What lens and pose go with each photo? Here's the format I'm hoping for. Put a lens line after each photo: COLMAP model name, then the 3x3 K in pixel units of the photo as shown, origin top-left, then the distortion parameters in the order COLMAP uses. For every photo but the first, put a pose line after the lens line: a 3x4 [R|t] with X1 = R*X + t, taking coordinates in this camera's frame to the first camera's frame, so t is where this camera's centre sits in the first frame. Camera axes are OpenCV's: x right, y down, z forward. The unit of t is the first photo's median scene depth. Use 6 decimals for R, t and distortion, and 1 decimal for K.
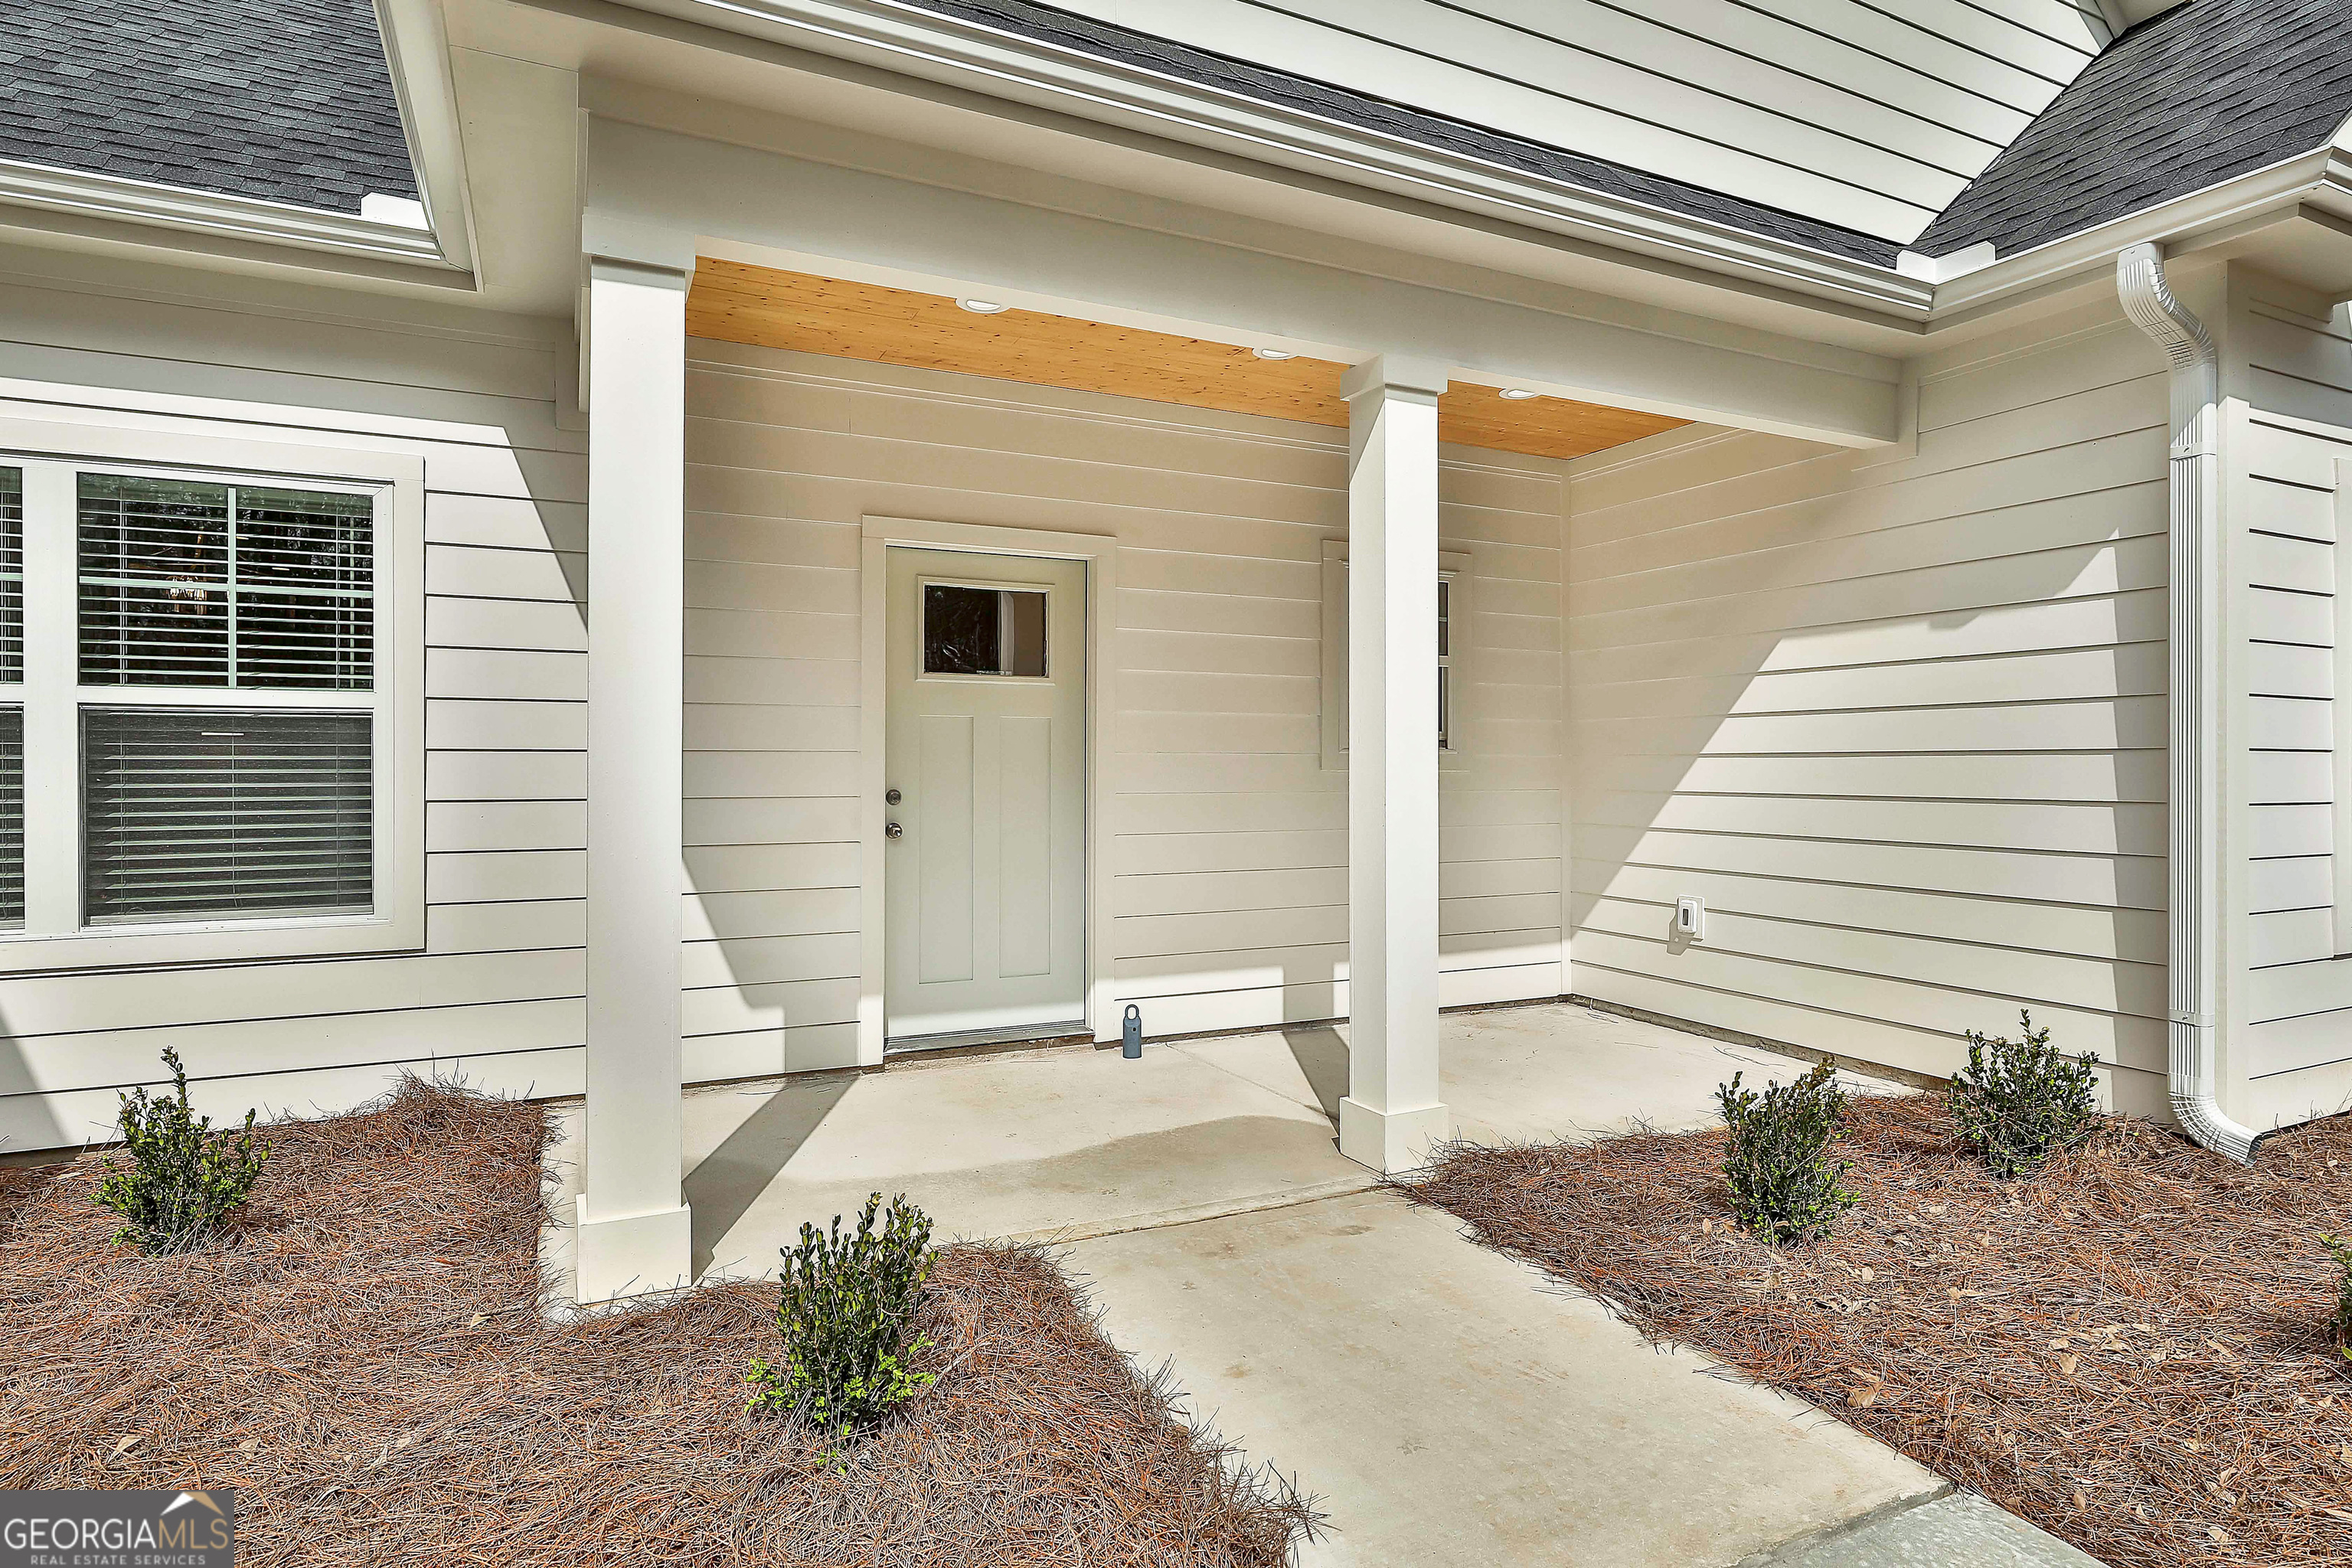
lens RADIAL K [[1302.2, 0, 1176.0], [0, 1302.2, 784.0], [0, 0, 1]] dist [0.001423, 0.000442]
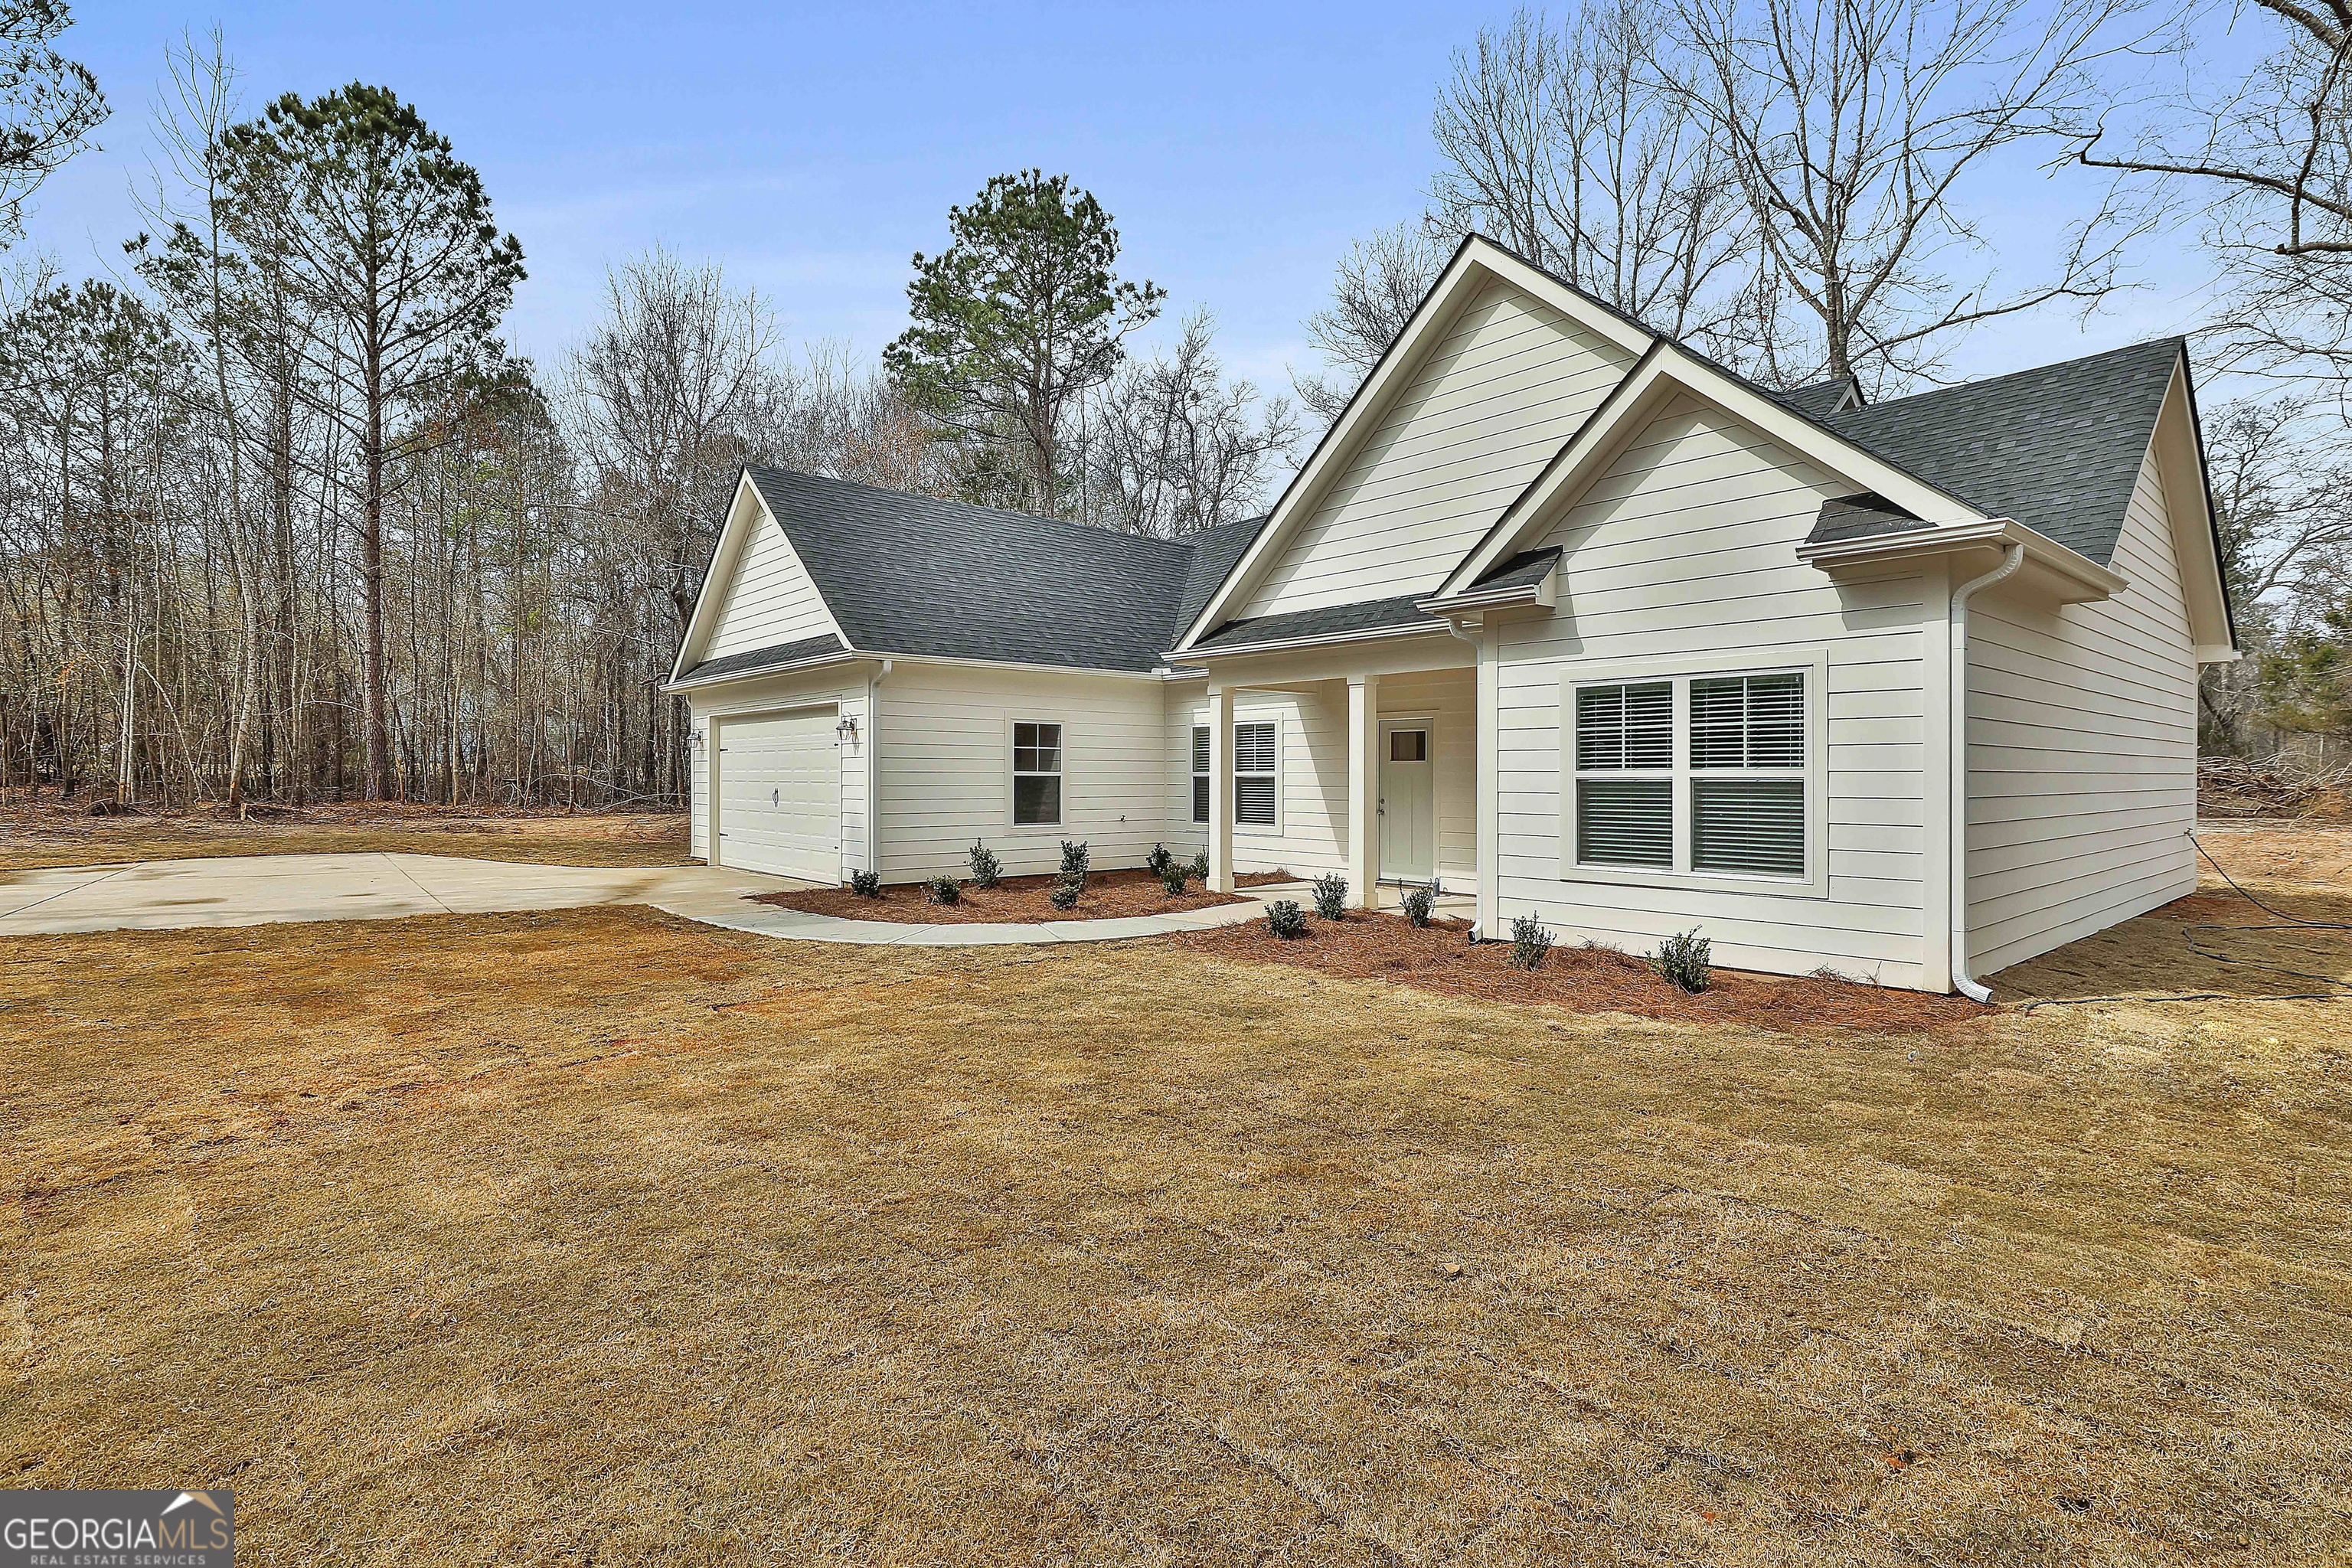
lens RADIAL K [[1132.0, 0, 1178.1], [0, 1132.0, 782.4], [0, 0, 1]] dist [-0.002013, 0.001888]
pose [[0.260092, 0.003210, -0.965578, 2.248172], [-0.014928, 0.999888, -0.000697, -0.024908], [0.965468, 0.014596, 0.260111, -0.171558]]
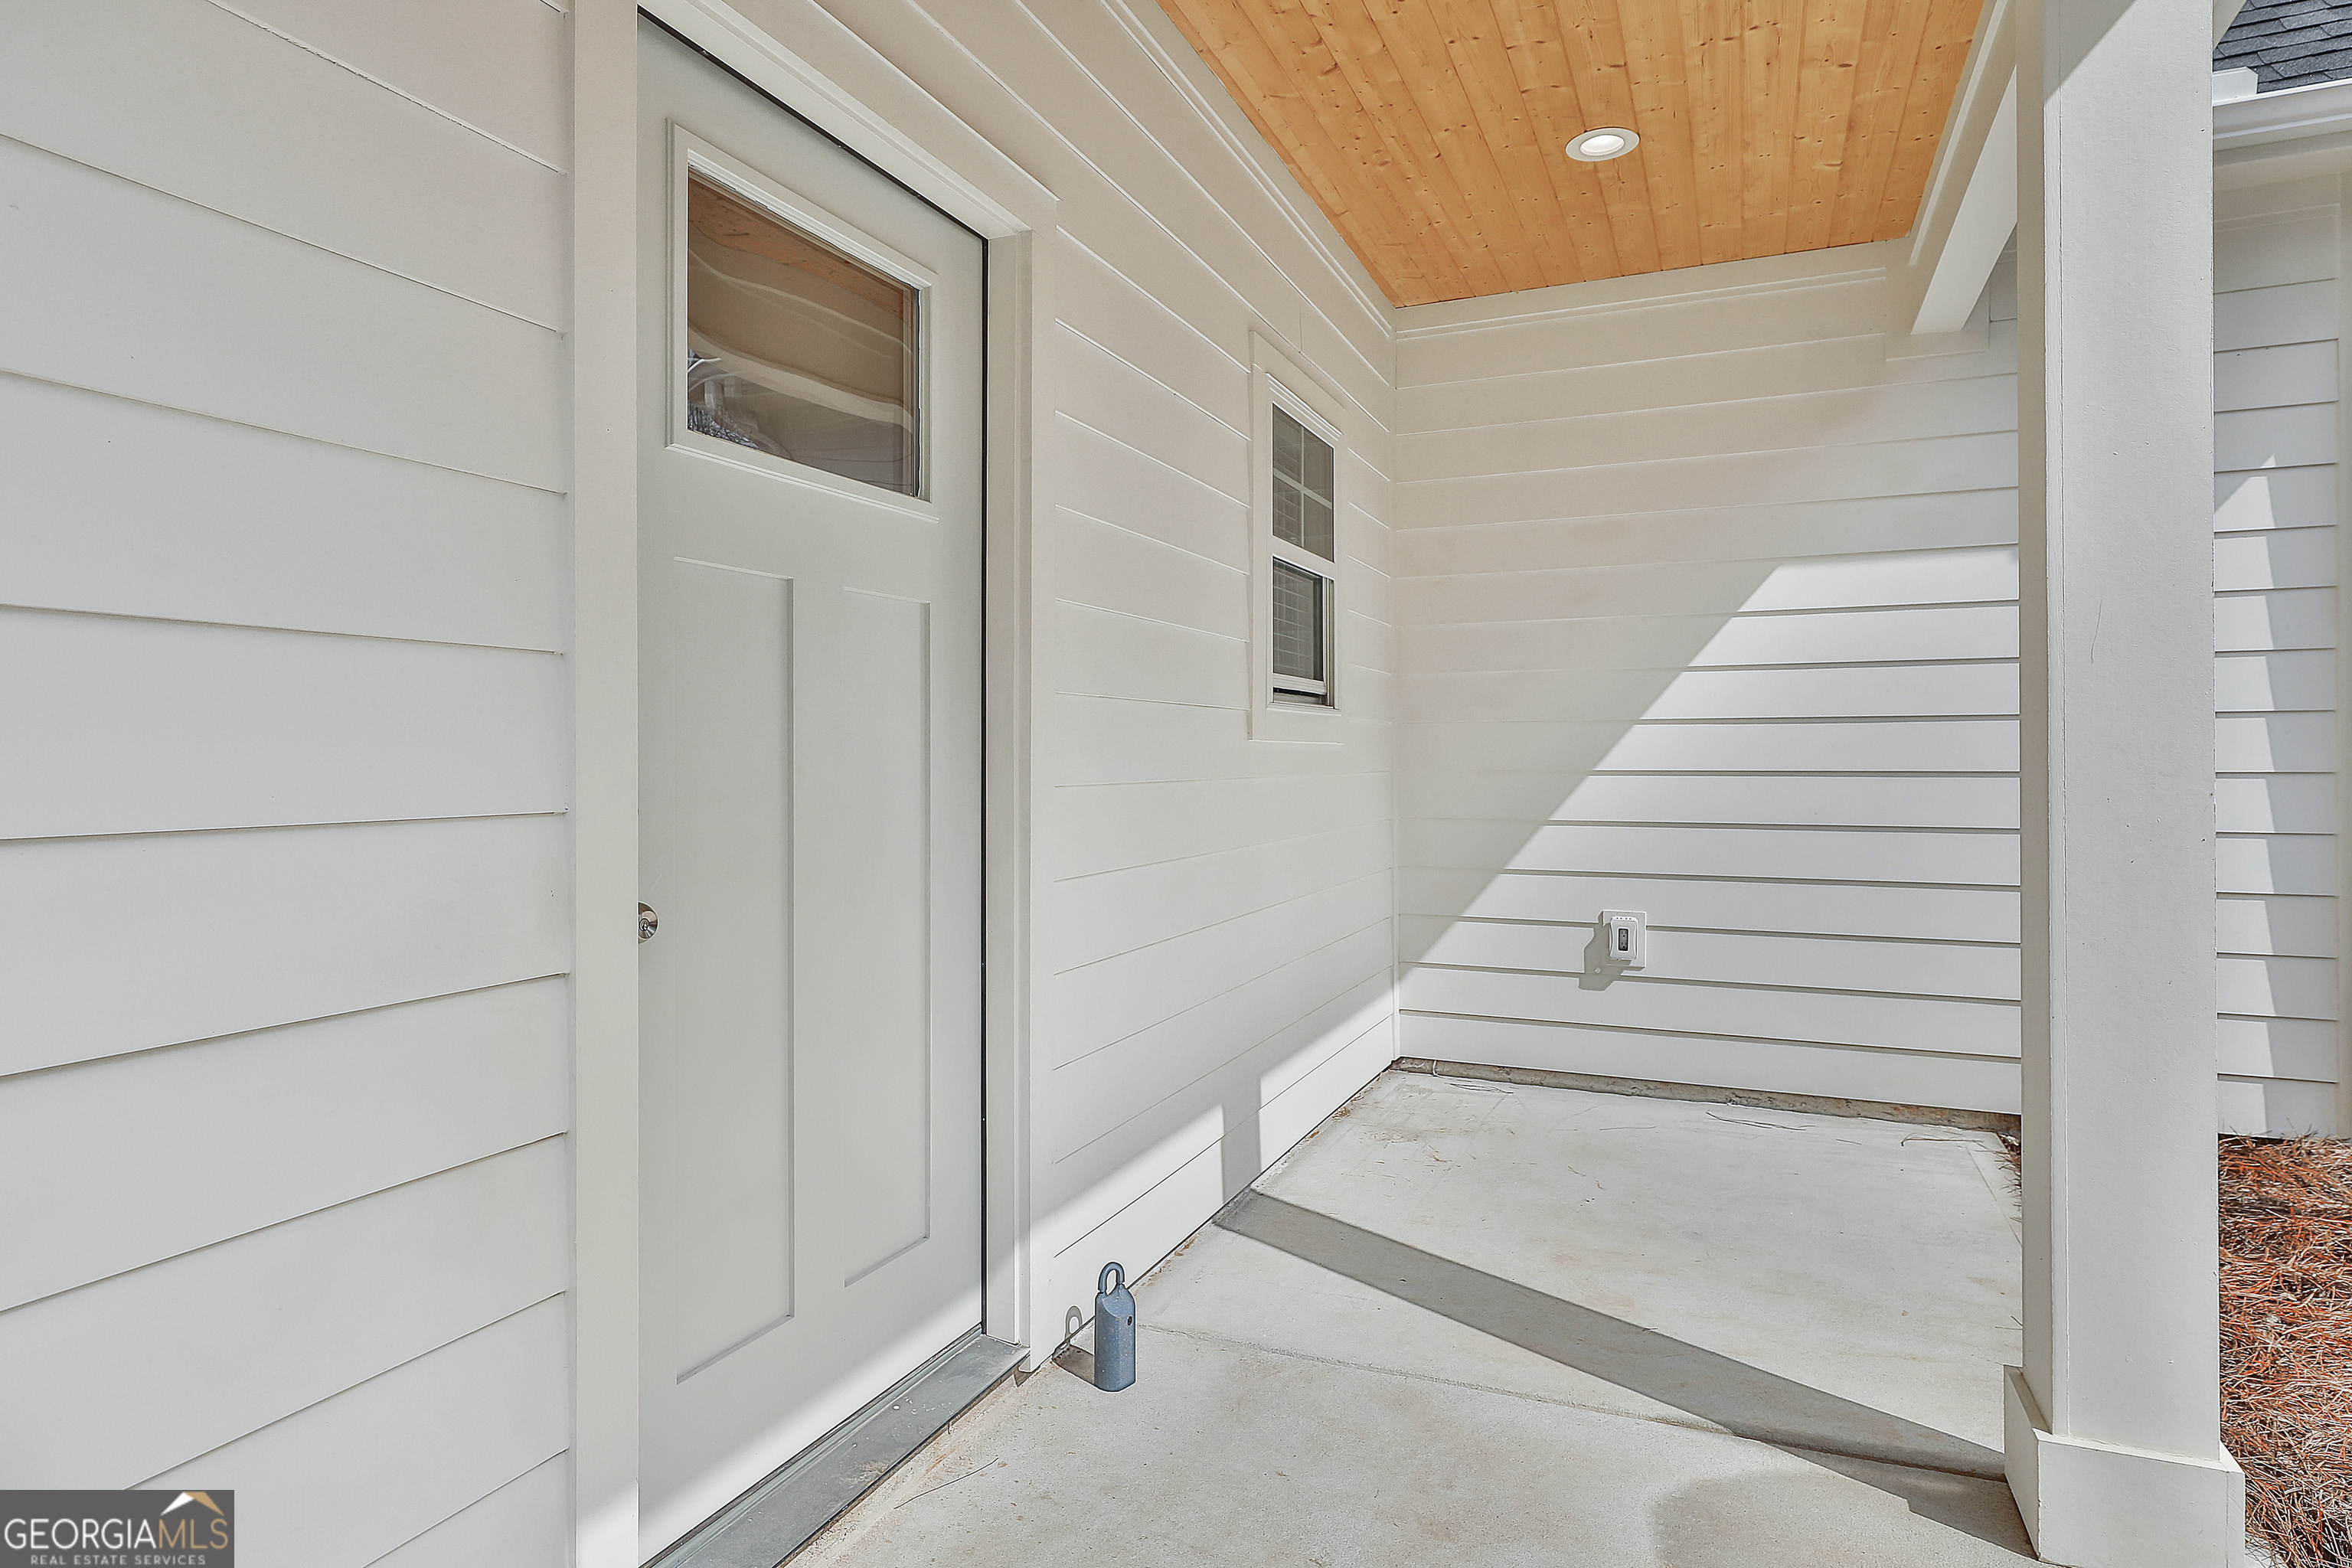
lens RADIAL K [[1295.2, 0, 1177.9], [0, 1295.2, 758.1], [0, 0, 1]] dist [0.016493, 0.000787]
pose [[0.746590, -0.003481, 0.665276, -0.318186], [0.012381, 0.999886, -0.008663, 0.002152], [-0.665170, 0.014705, 0.746548, 0.674127]]
